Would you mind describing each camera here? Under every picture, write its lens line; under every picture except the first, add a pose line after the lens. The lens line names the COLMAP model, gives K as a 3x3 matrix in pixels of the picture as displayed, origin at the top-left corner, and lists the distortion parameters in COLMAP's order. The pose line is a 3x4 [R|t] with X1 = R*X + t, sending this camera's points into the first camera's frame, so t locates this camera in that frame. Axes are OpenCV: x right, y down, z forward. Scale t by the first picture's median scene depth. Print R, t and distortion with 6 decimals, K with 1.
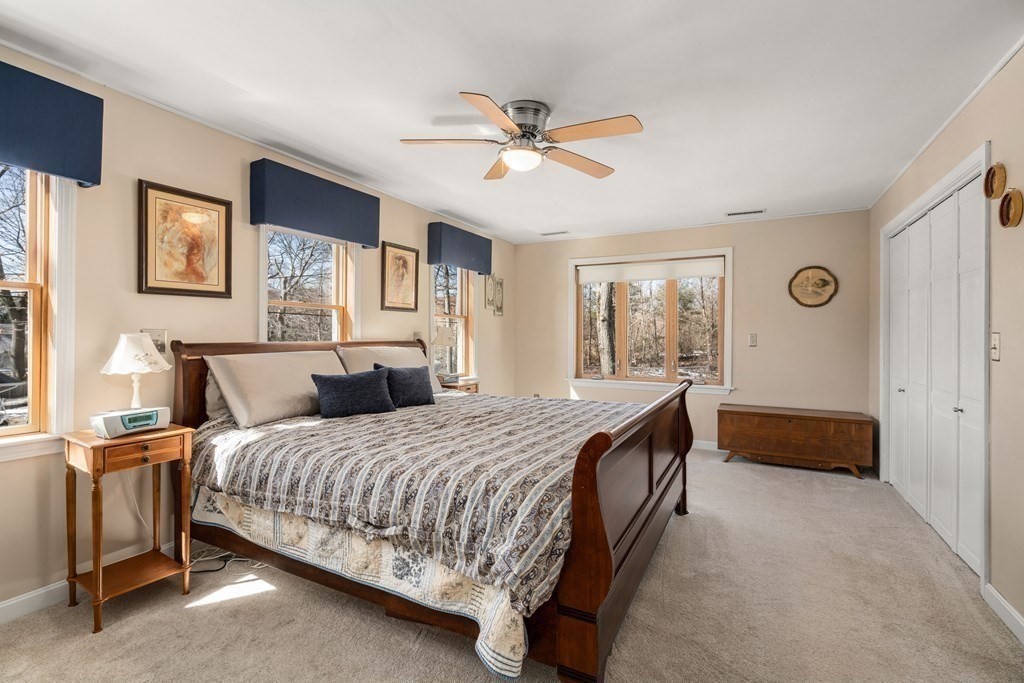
lens RADIAL K [[463.3, 0, 509.8], [0, 463.3, 337.2], [0, 0, 1]] dist [0.000506, 0.000226]
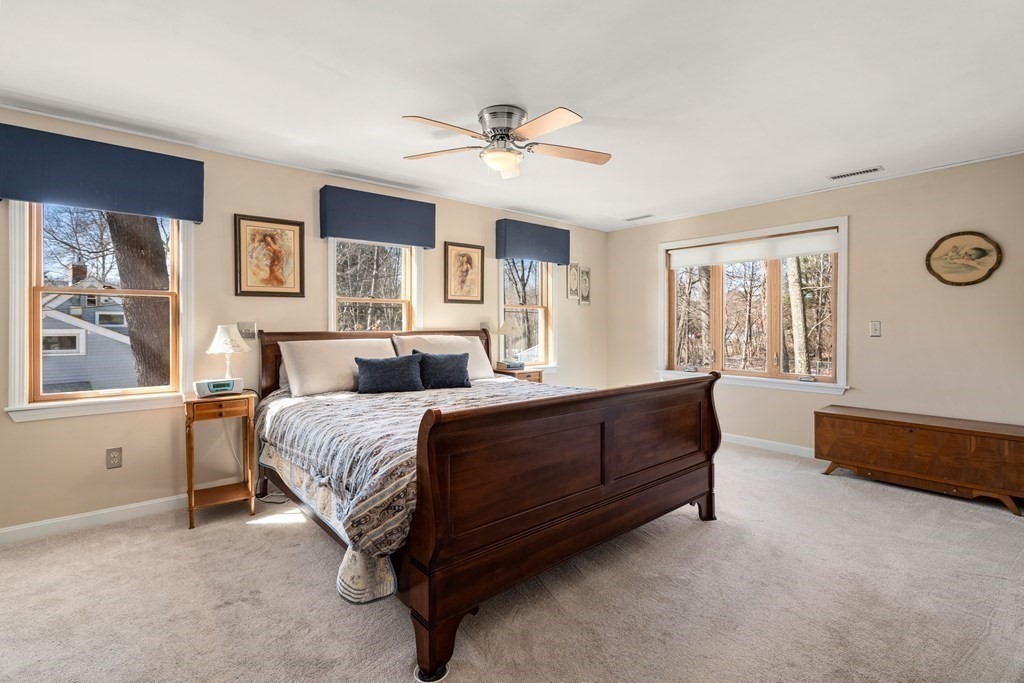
lens RADIAL K [[463.3, 0, 492.1], [0, 463.3, 329.2], [0, 0, 1]] dist [0.000506, 0.000226]
pose [[0.928079, -0.002113, -0.372378, 0.363330], [0.003886, 0.999984, 0.004011, 0.001673], [0.372364, -0.005169, 0.928072, -0.001896]]
